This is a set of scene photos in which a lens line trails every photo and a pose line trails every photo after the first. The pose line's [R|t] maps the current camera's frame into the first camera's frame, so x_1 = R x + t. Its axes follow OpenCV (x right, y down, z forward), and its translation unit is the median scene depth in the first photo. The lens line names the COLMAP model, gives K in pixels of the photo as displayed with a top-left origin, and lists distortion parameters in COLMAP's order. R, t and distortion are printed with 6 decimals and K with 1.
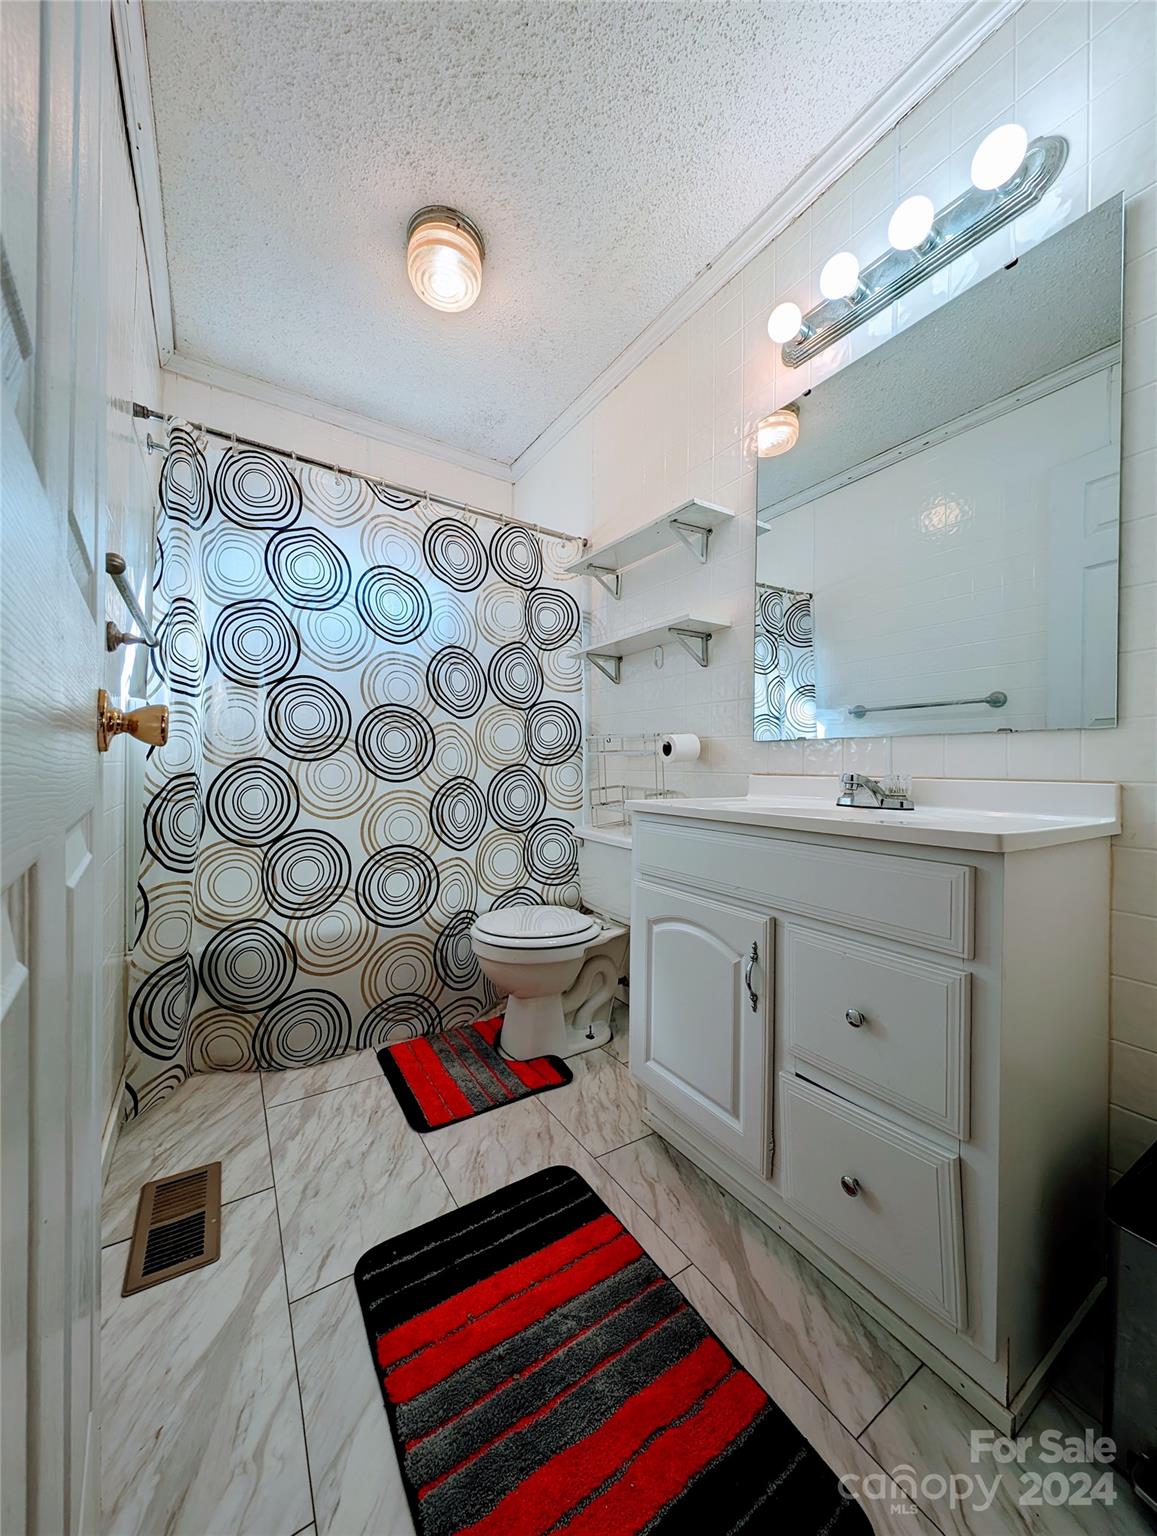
lens RADIAL K [[551.0, 0, 574.2], [0, 551.0, 768.3], [0, 0, 1]] dist [0.001457, -0.000466]
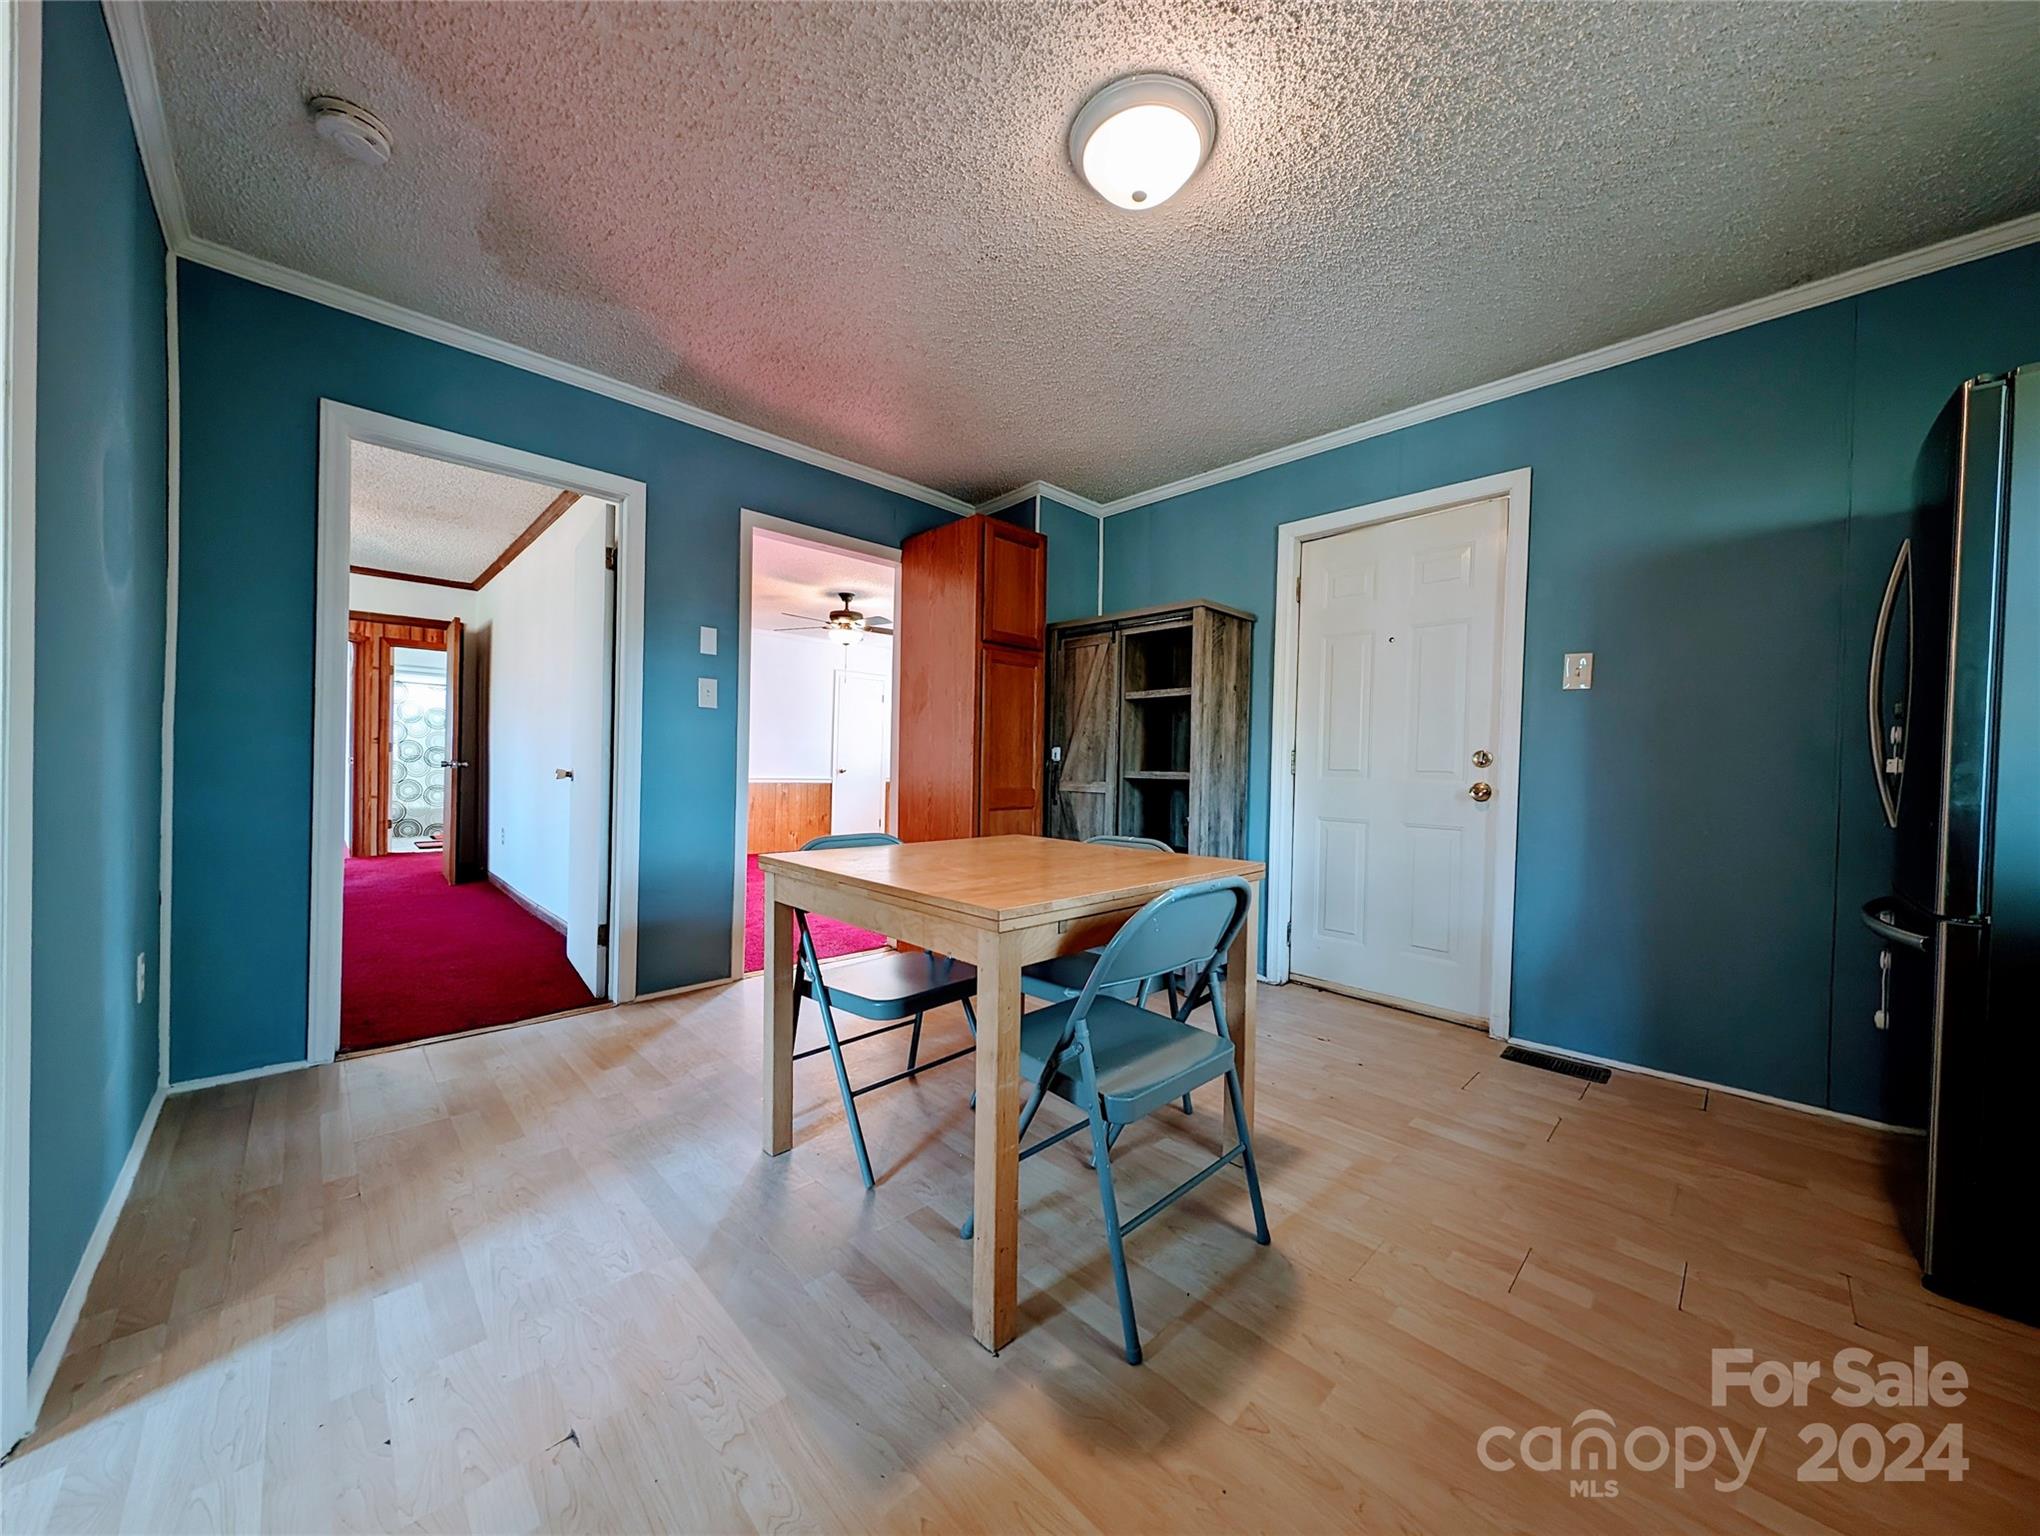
lens RADIAL K [[731.7, 0, 1015.9], [0, 731.7, 771.7], [0, 0, 1]] dist [0.001457, -0.000466]
pose [[0.978792, 0.006216, 0.204763, 2.636203], [-0.008989, 0.999880, 0.012616, -0.051437], [-0.204660, -0.014189, 0.978730, -4.913366]]
